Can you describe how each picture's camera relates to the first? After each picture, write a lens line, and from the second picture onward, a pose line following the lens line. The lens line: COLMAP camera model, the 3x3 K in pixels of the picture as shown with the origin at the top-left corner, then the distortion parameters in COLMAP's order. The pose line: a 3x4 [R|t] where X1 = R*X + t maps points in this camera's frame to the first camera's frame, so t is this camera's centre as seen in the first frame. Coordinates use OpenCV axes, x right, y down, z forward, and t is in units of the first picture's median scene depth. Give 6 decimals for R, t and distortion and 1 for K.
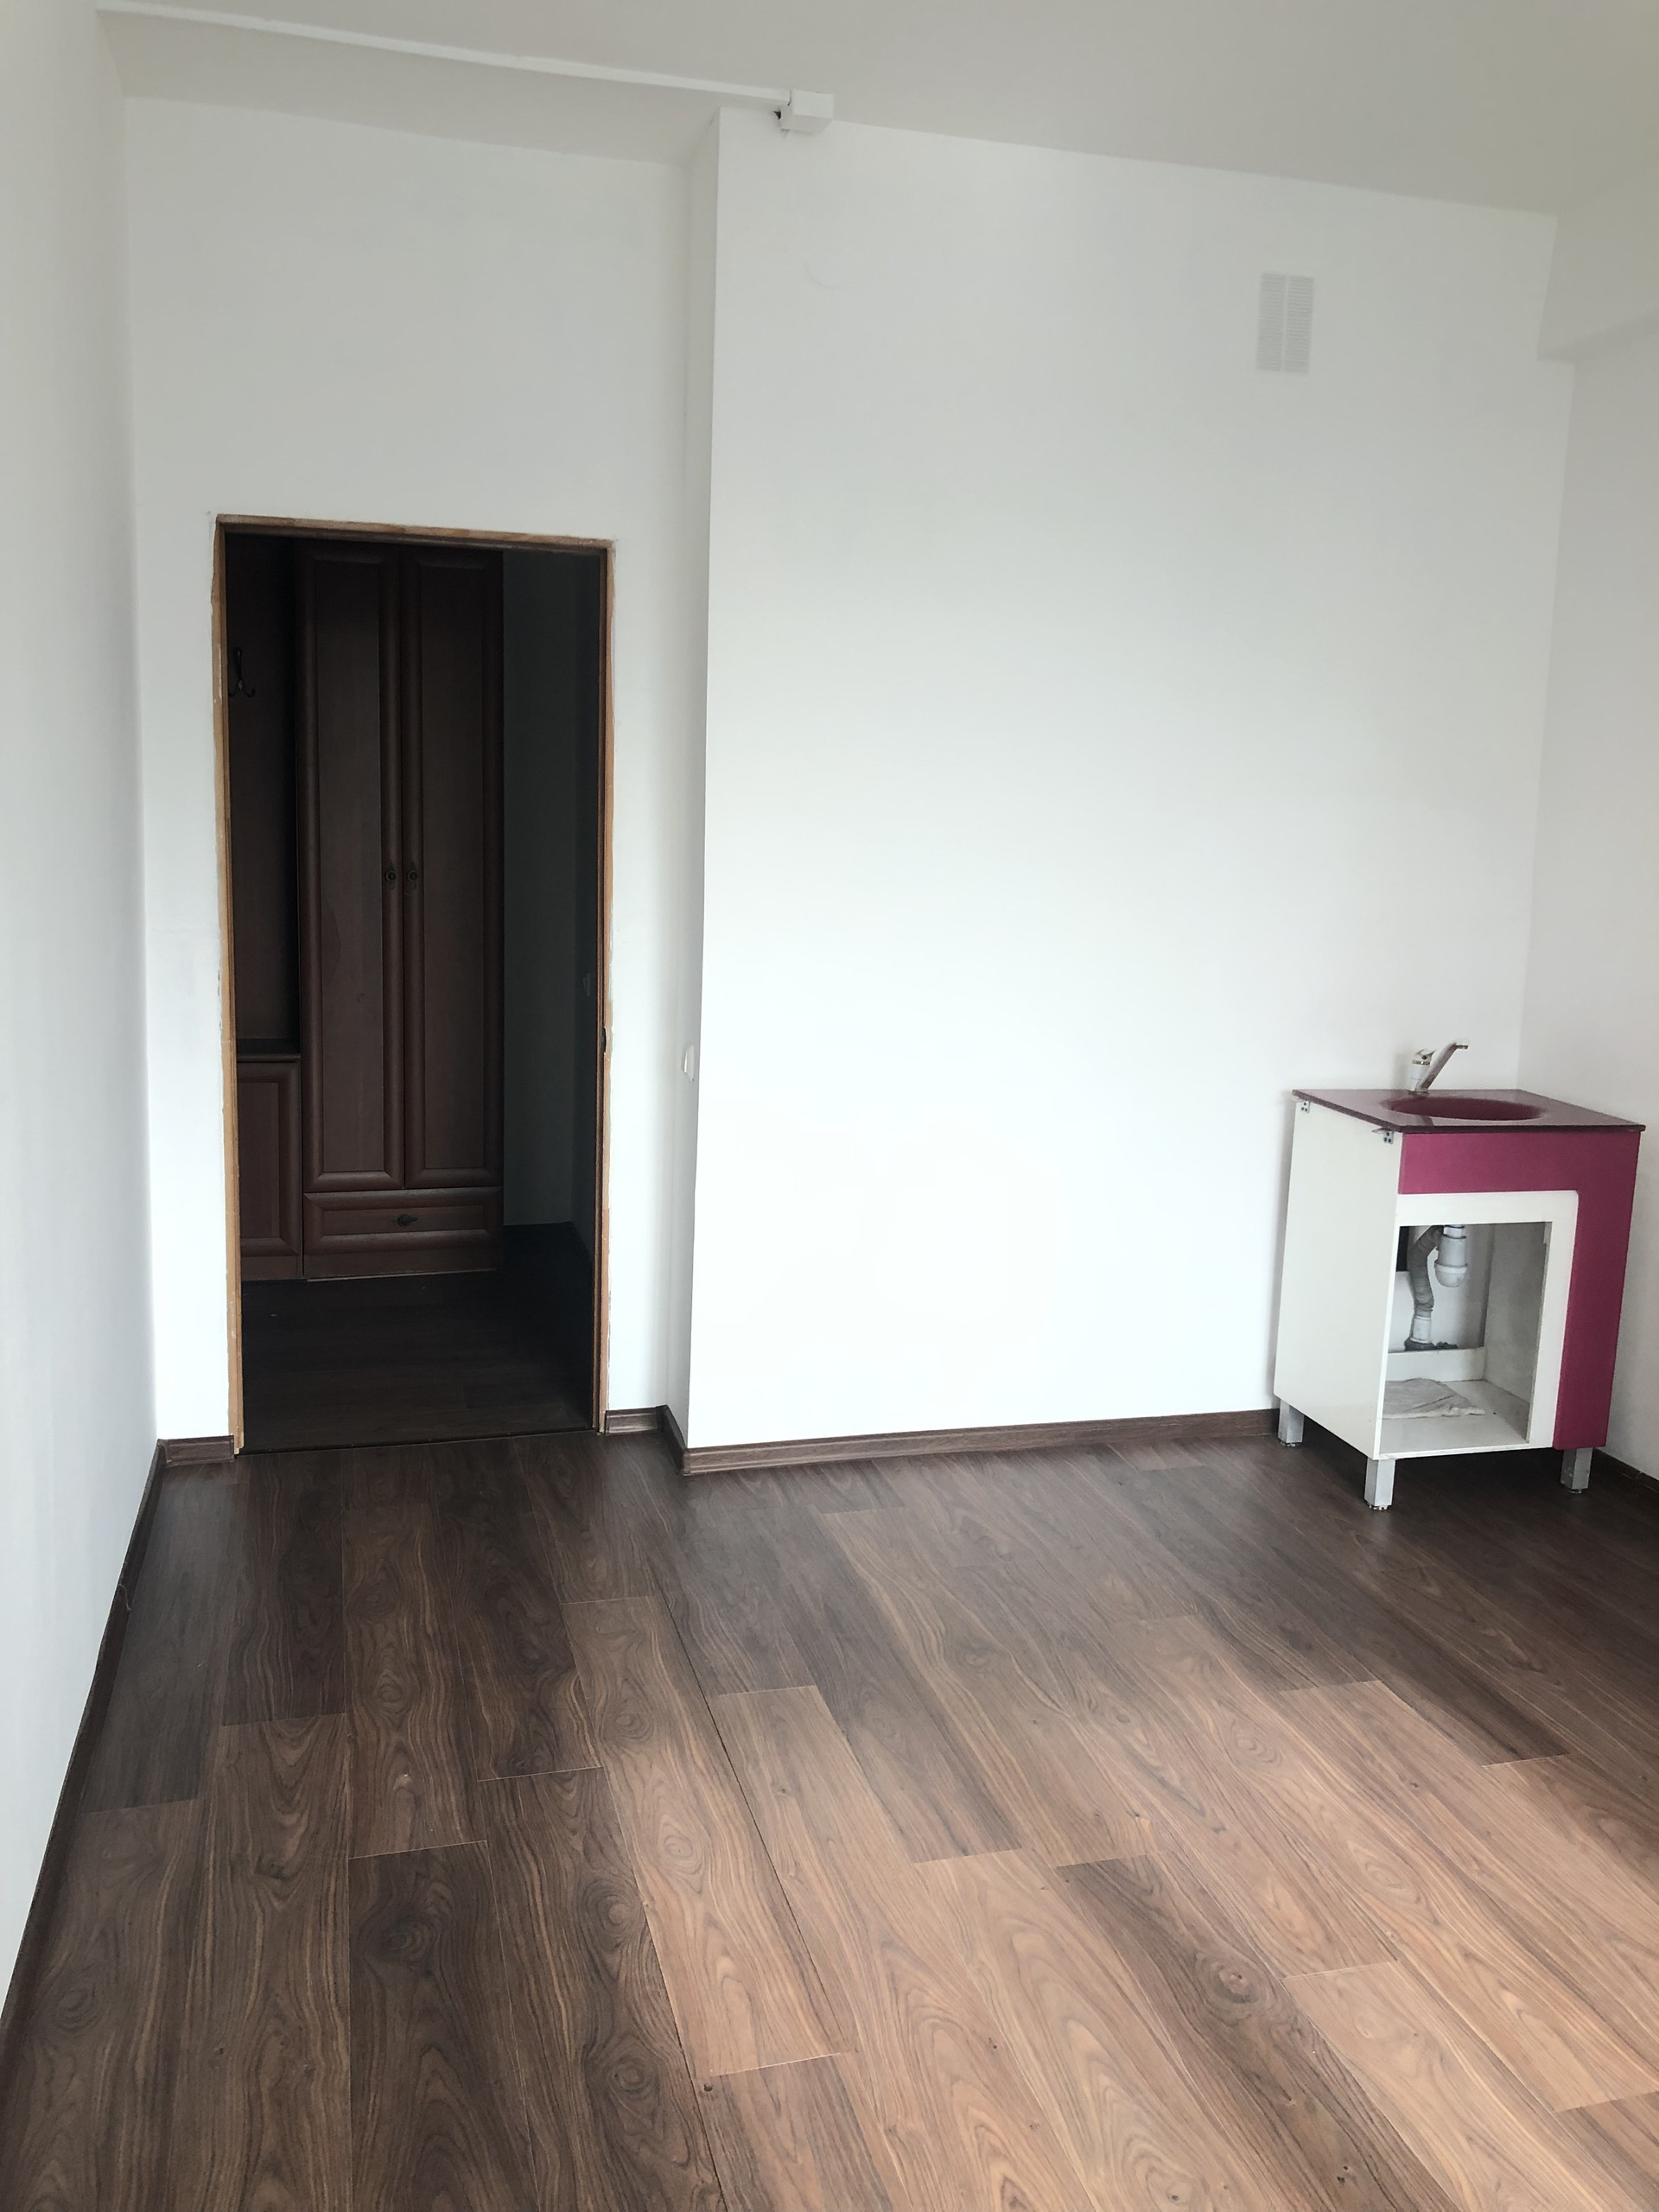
lens RADIAL K [[1847.0, 0, 835.8], [0, 1847.0, 1097.9], [0, 0, 1]] dist [0.019026, 0.019318]
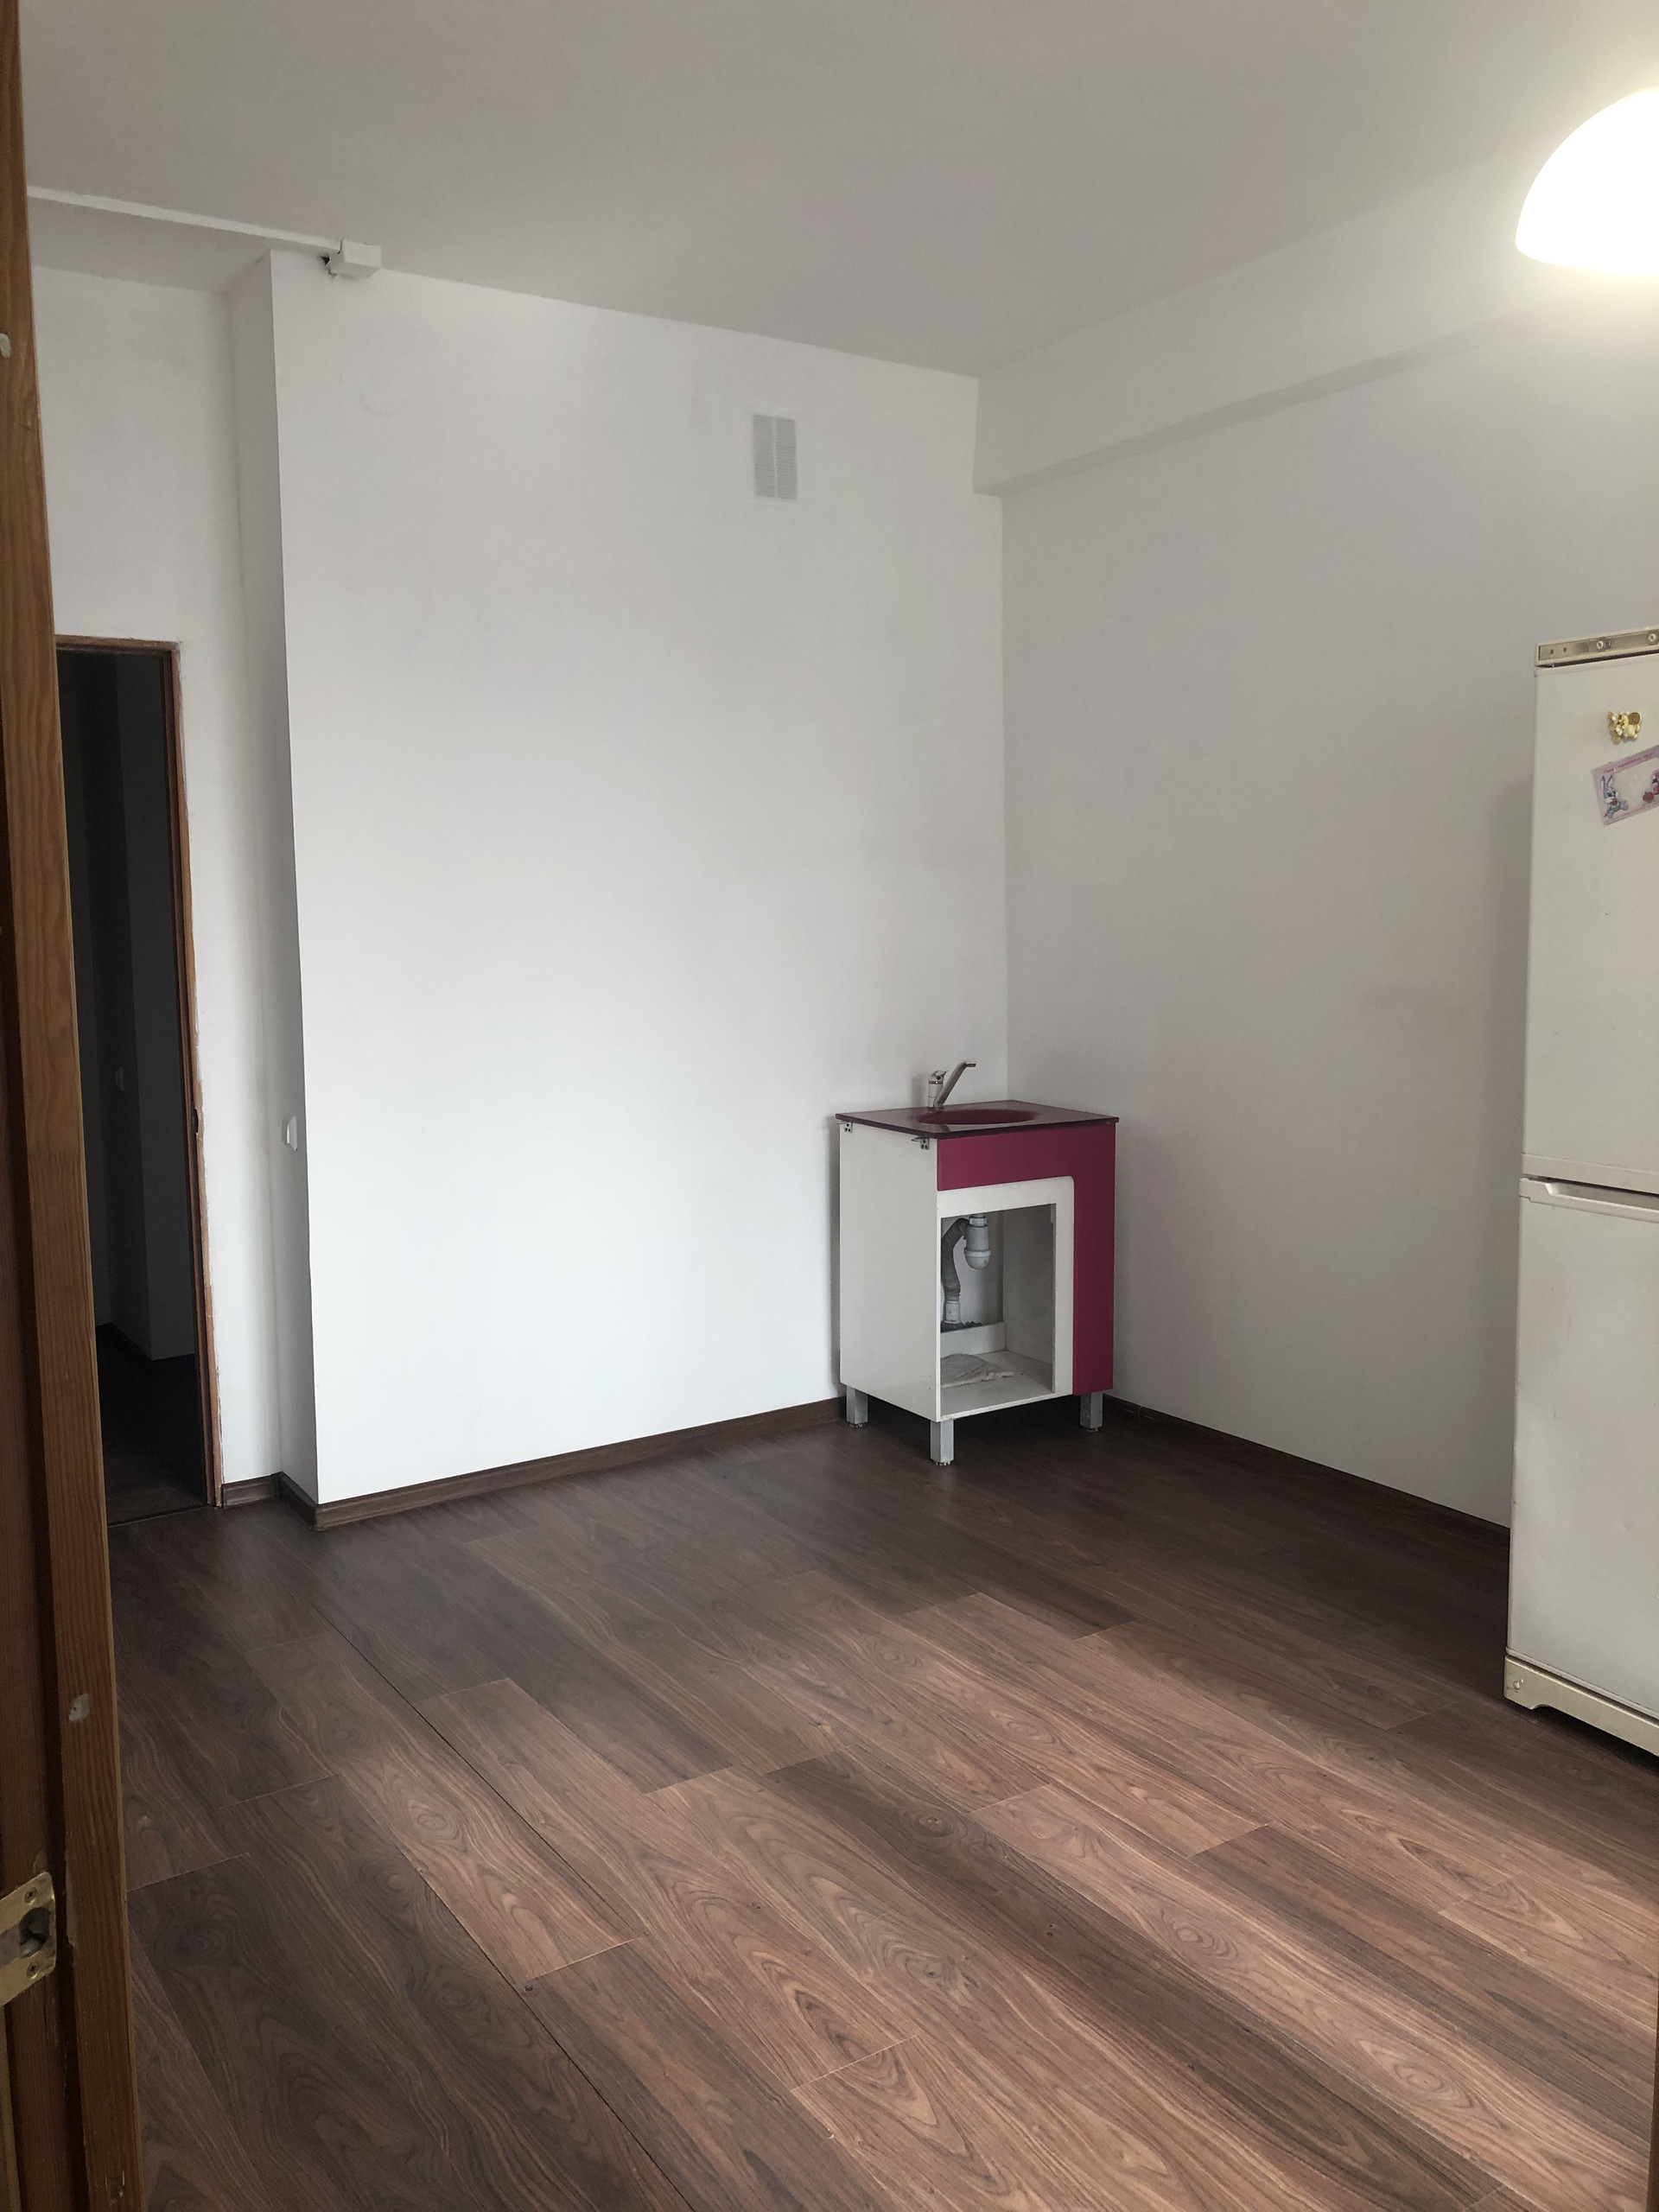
lens RADIAL K [[1847.0, 0, 835.8], [0, 1847.0, 1097.9], [0, 0, 1]] dist [0.019026, 0.019318]
pose [[0.949985, -0.080348, 0.301782, -0.139550], [0.093669, 0.995154, -0.029908, 0.029010], [-0.297917, 0.056680, 0.952908, -0.128641]]
